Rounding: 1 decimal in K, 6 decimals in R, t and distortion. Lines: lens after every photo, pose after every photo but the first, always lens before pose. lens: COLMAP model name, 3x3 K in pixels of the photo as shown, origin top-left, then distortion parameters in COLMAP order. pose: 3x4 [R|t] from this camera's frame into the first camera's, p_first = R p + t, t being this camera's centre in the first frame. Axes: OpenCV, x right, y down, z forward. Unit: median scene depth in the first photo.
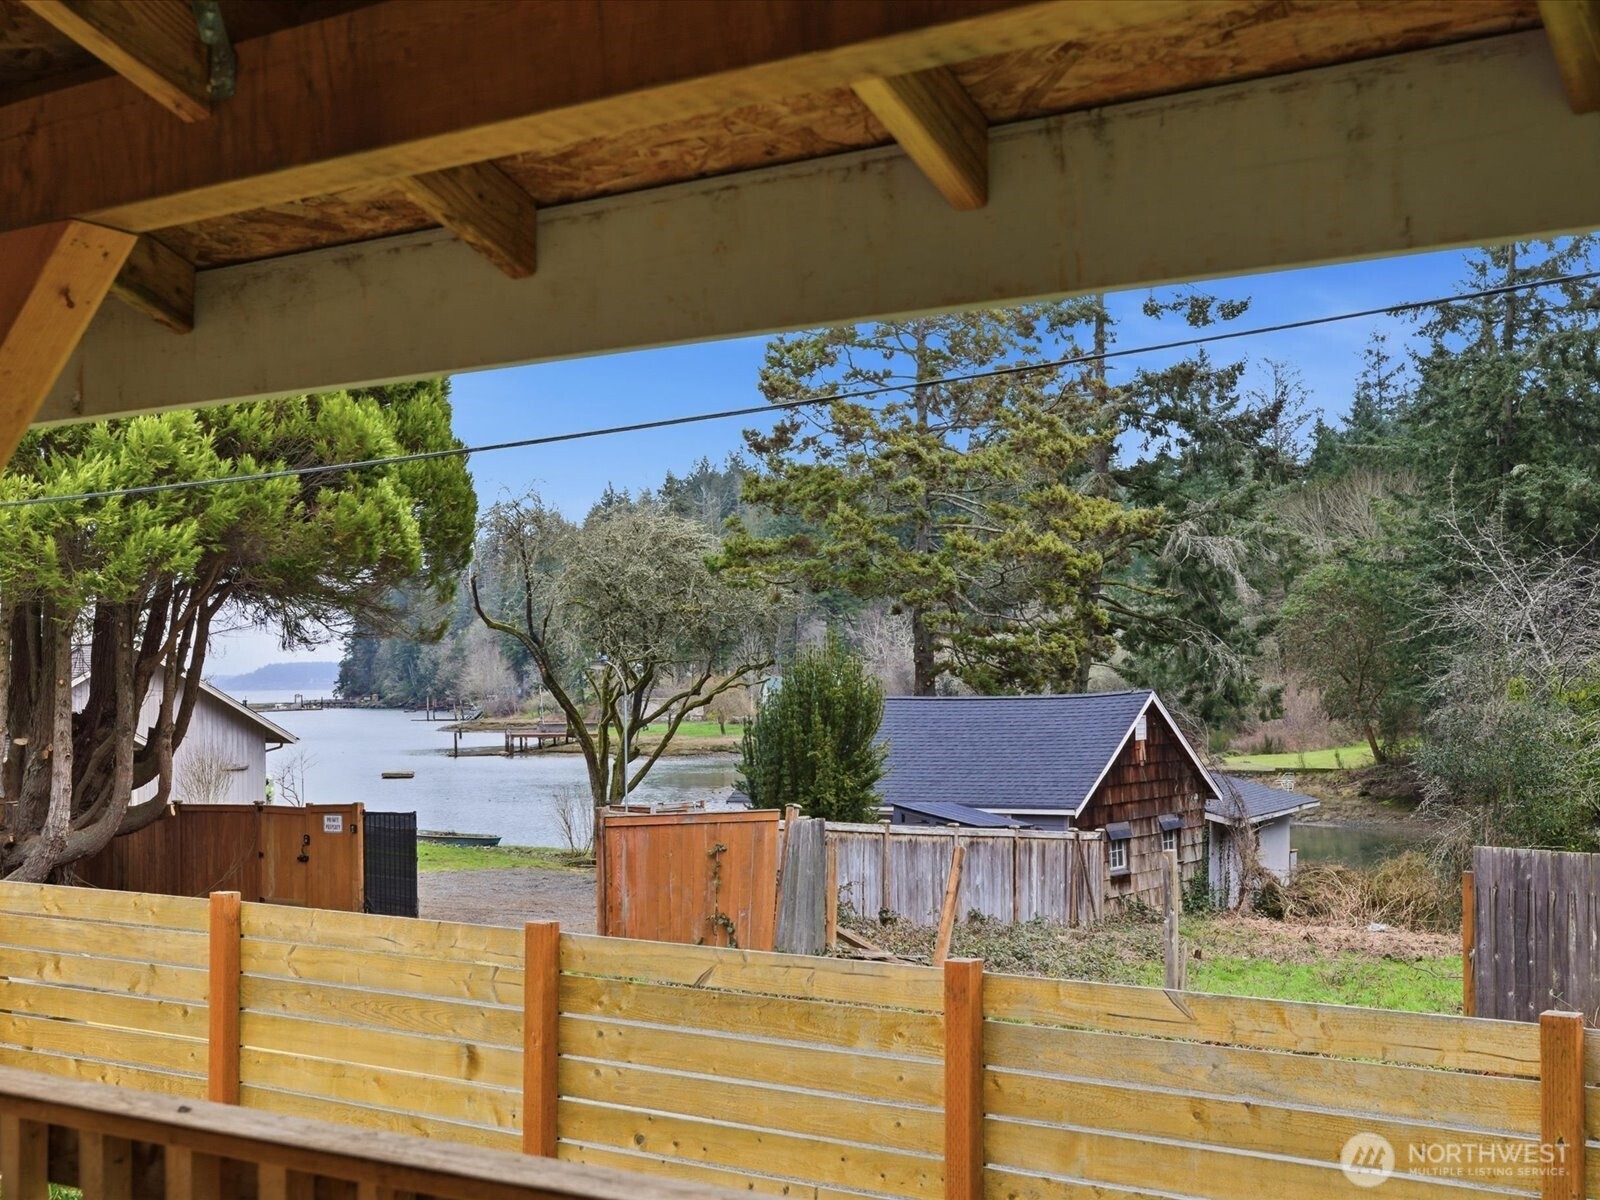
lens RADIAL K [[1898.0, 0, 800.0], [0, 1898.0, 600.0], [0, 0, 1]] dist [-0.005581, -0.007742]
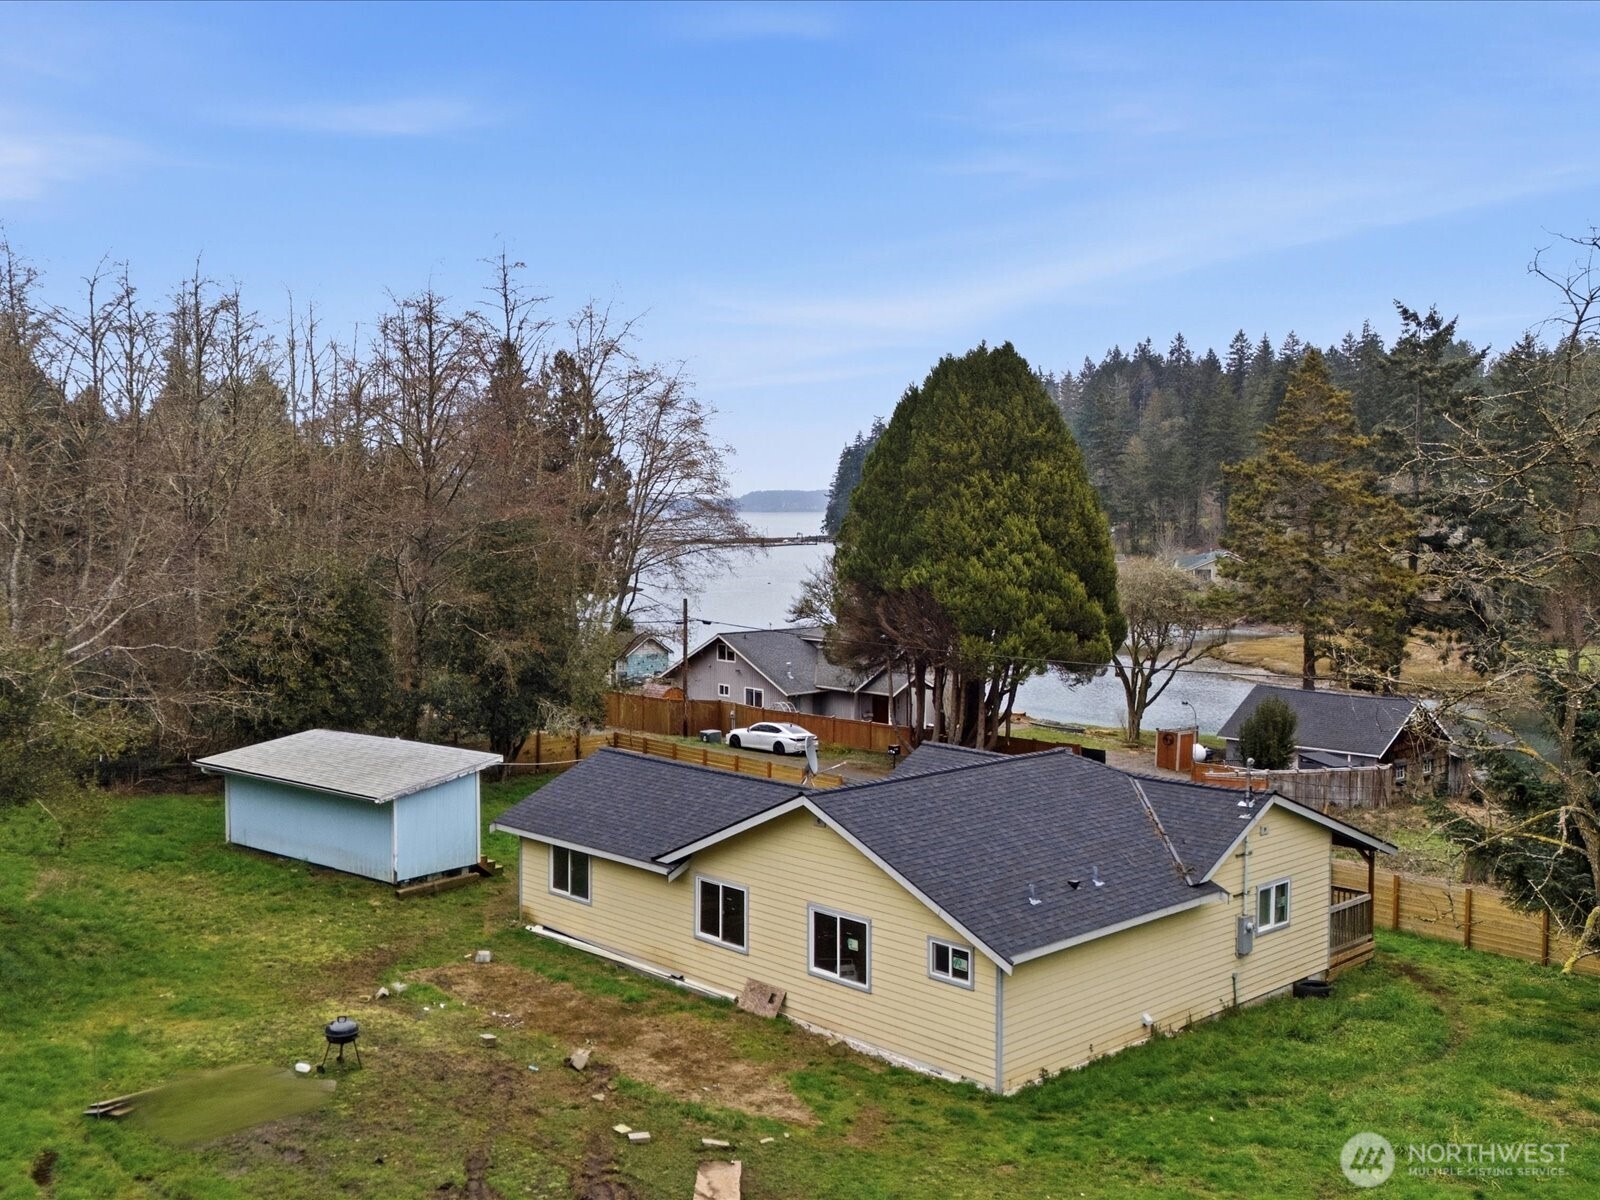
lens RADIAL K [[1571.0, 0, 839.0], [0, 1571.0, 597.4], [0, 0, 1]] dist [0.058361, 0.002005]
pose [[0.977003, 0.025566, -0.211687, -0.082935], [-0.004048, 0.994831, 0.101465, -0.238645], [0.213187, -0.098274, 0.972056, -0.869441]]
